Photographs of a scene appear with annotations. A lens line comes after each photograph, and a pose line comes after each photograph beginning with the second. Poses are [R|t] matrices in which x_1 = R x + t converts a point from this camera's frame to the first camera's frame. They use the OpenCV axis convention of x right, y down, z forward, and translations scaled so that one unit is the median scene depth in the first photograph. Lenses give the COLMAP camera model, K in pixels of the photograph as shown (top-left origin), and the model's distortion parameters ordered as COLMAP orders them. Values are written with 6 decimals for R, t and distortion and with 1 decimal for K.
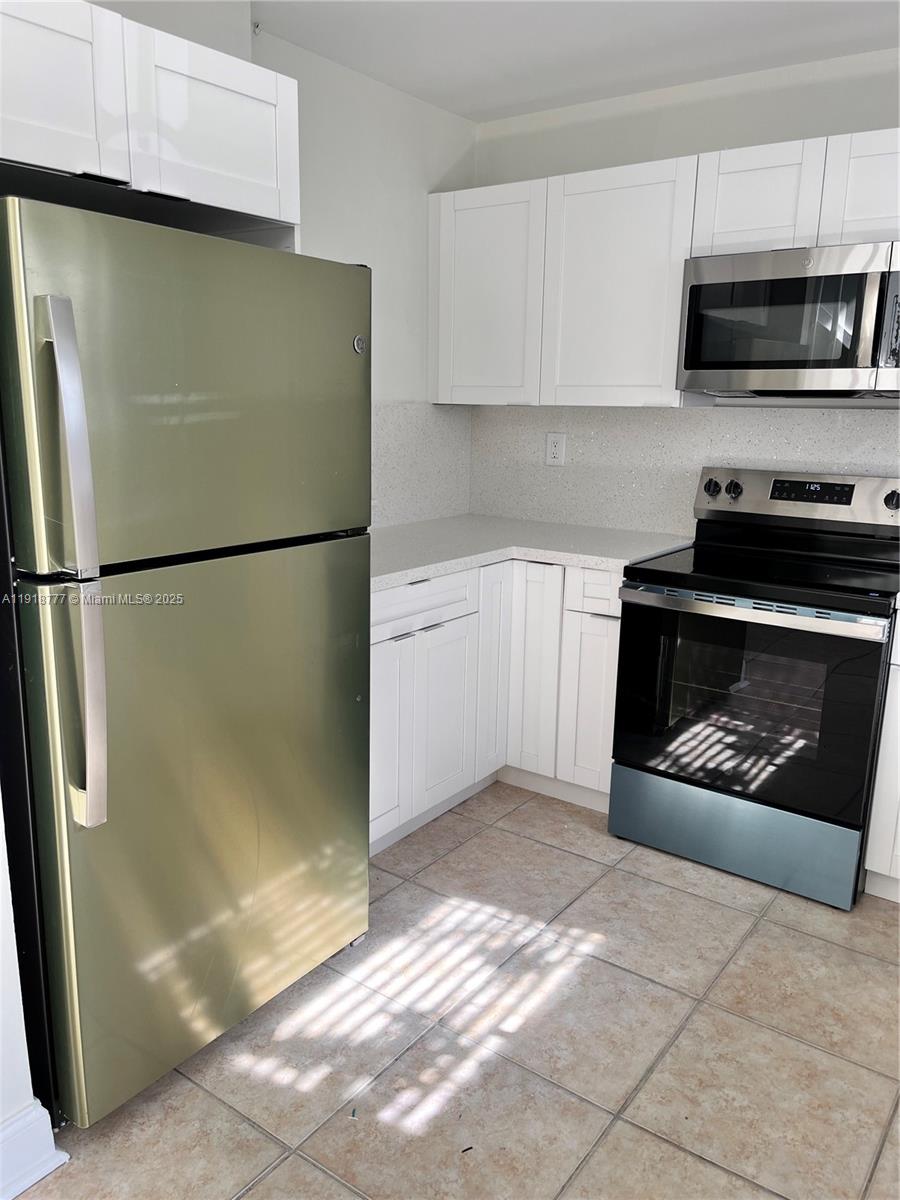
lens RADIAL K [[918.1, 0, 448.6], [0, 918.1, 607.2], [0, 0, 1]] dist [0.074406, -0.094614]
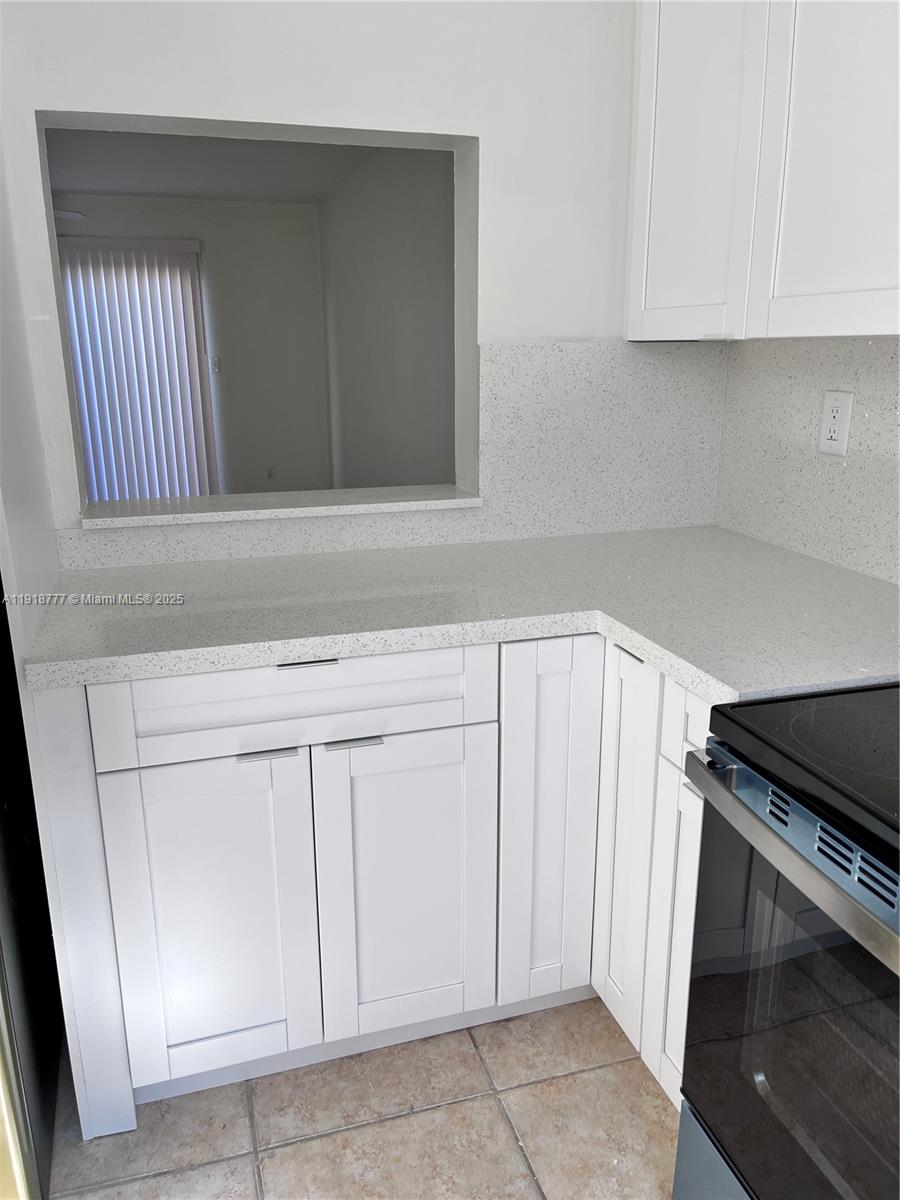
lens RADIAL K [[918.1, 0, 448.6], [0, 918.1, 607.2], [0, 0, 1]] dist [0.074406, -0.094614]
pose [[0.798446, 0.146672, -0.583927, 0.361372], [-0.115714, 0.989175, 0.090238, -0.123177], [0.590842, -0.004481, 0.806775, 0.607074]]
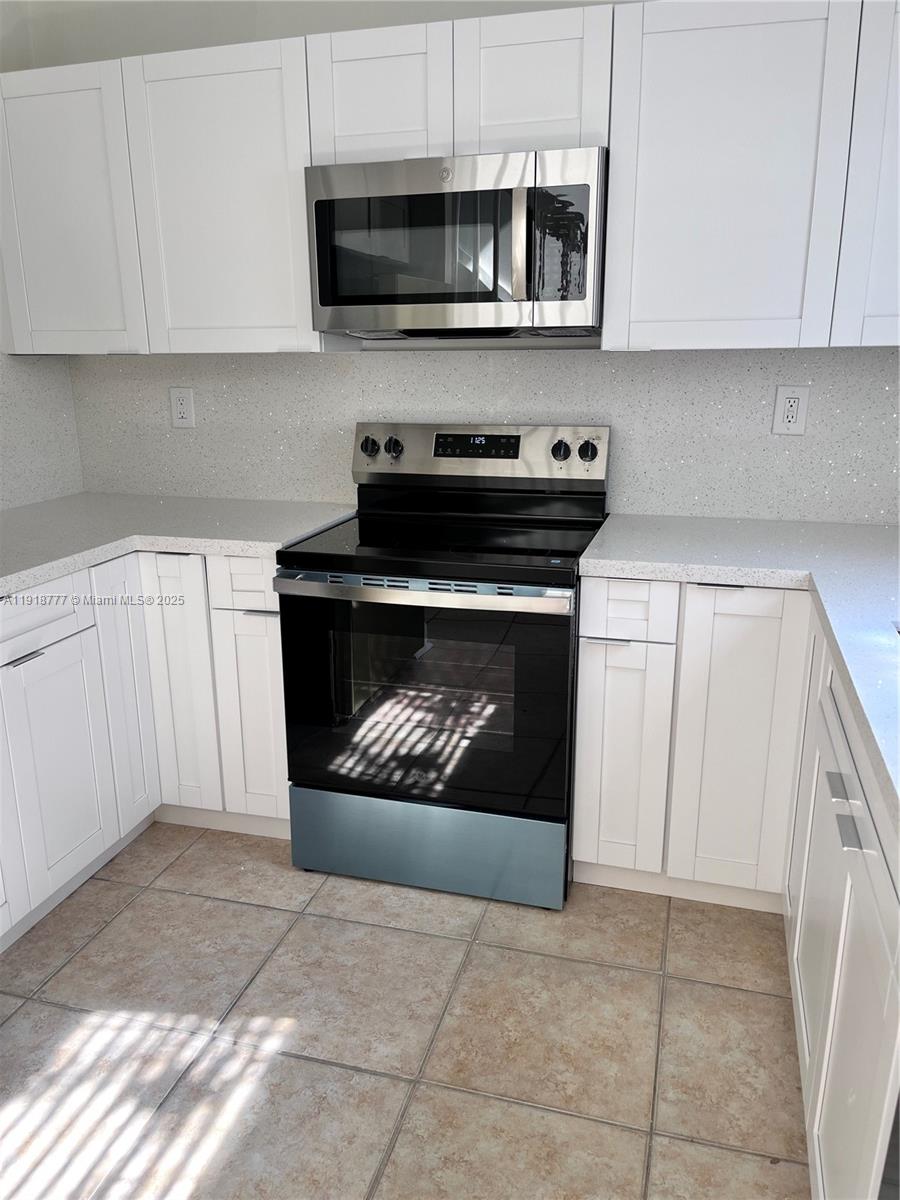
lens RADIAL K [[918.1, 0, 448.6], [0, 918.1, 607.2], [0, 0, 1]] dist [0.074406, -0.094614]
pose [[0.937454, -0.117560, 0.327657, 0.064869], [0.100933, 0.992610, 0.067361, -0.036670], [-0.333155, -0.030077, 0.942392, 0.191005]]
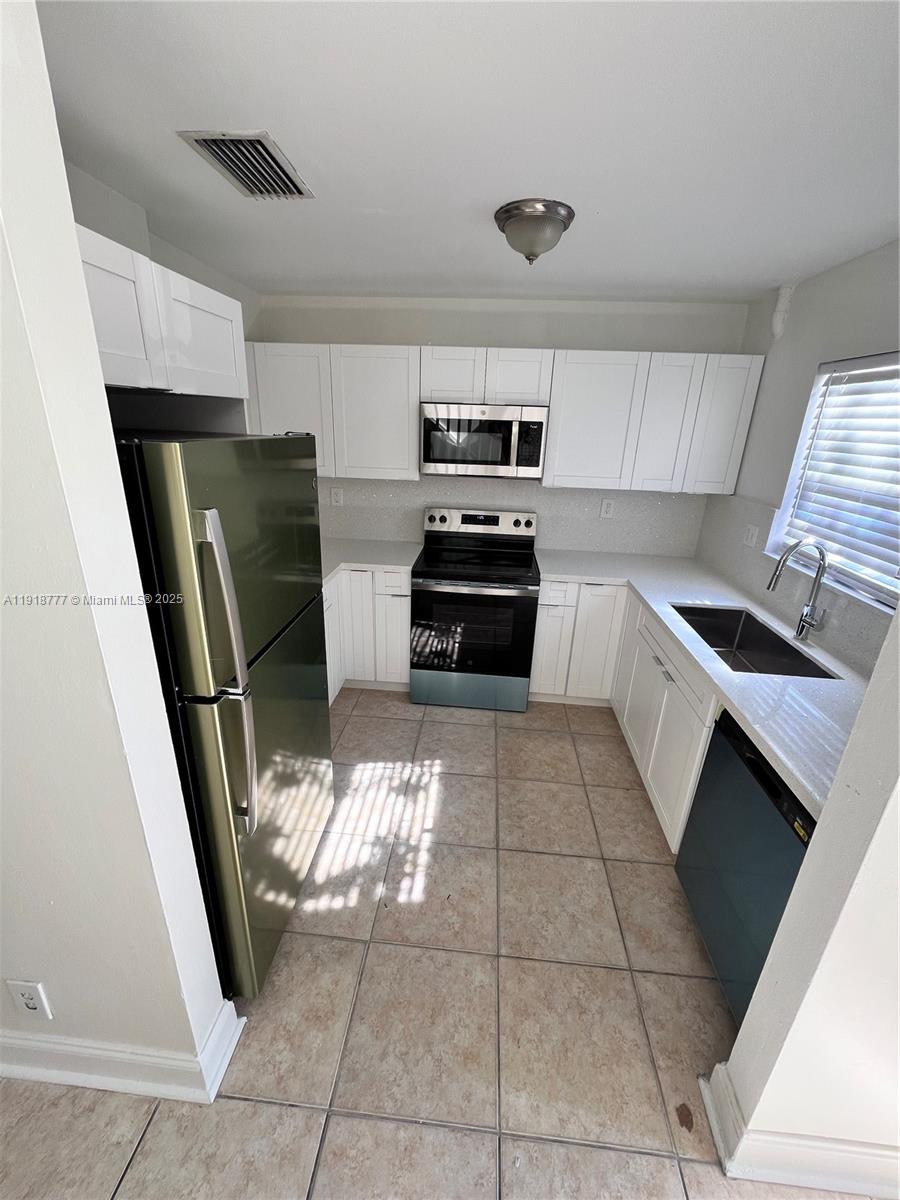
lens RADIAL K [[488.5, 0, 449.5], [0, 488.5, 596.6], [0, 0, 1]] dist [-0.000749, -0.000188]
pose [[0.855586, -0.163608, 0.491126, -0.260239], [0.097777, 0.982740, 0.157043, -0.150513], [-0.508343, -0.086343, 0.856815, 0.095014]]
